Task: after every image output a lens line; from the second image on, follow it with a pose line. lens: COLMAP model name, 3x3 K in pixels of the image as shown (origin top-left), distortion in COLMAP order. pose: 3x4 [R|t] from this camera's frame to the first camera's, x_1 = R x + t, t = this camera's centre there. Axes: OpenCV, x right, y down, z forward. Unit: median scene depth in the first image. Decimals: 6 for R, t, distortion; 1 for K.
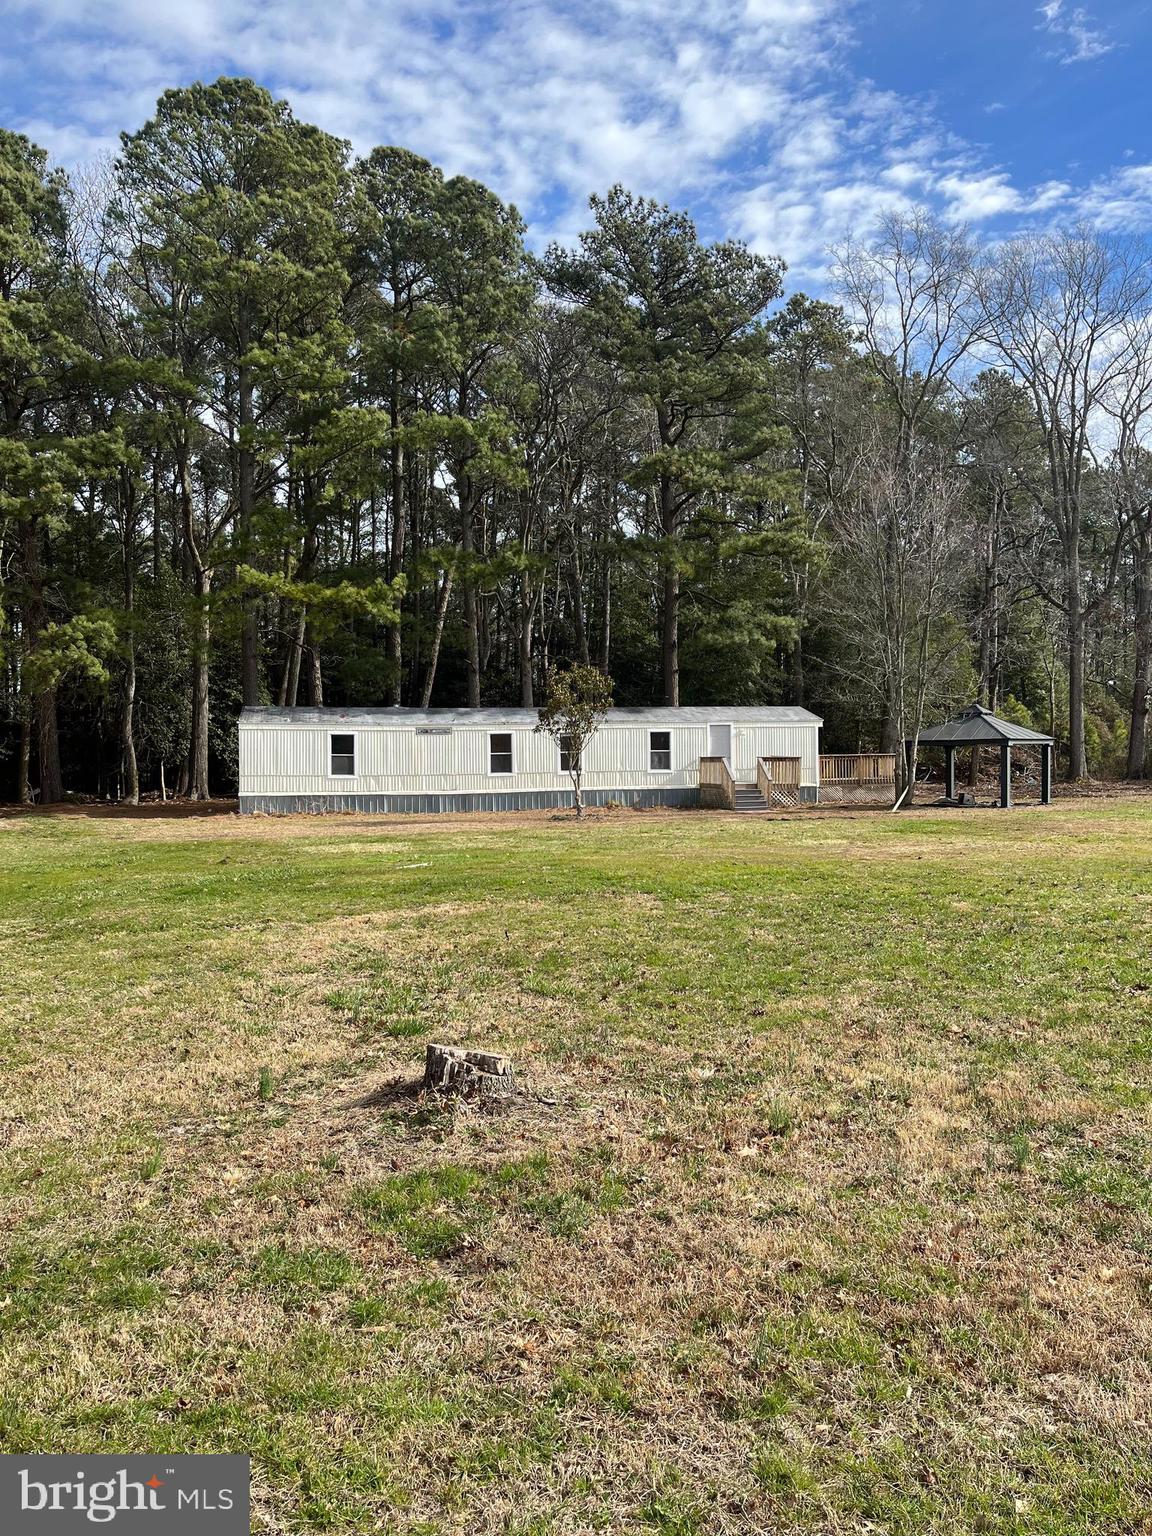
lens RADIAL K [[1169.0, 0, 576.0], [0, 1169.0, 768.0], [0, 0, 1]] dist [-0.001082, -0.000082]
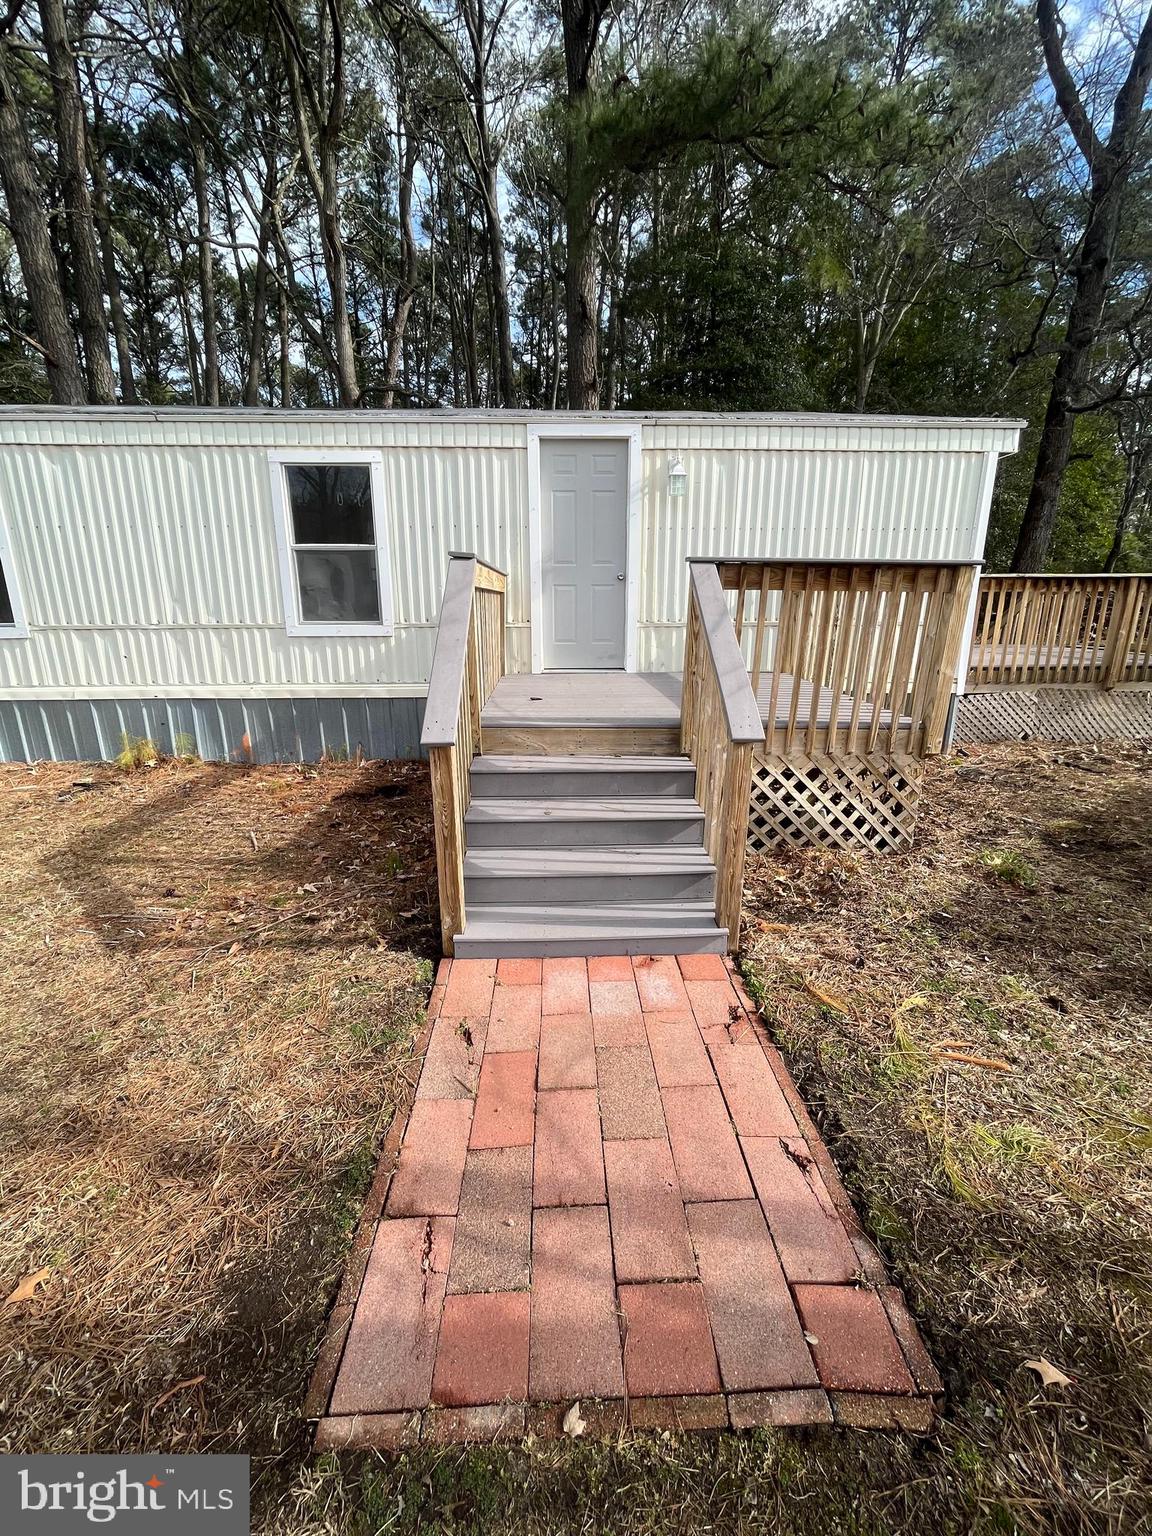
lens RADIAL K [[629.5, 0, 576.0], [0, 629.5, 768.0], [0, 0, 1]] dist [-0.001967, -0.000352]
pose [[0.986036, 0.053929, -0.157557, 0.148836], [-0.013448, 0.968808, 0.247448, -0.002808], [0.165987, -0.241874, 0.956005, 0.867614]]
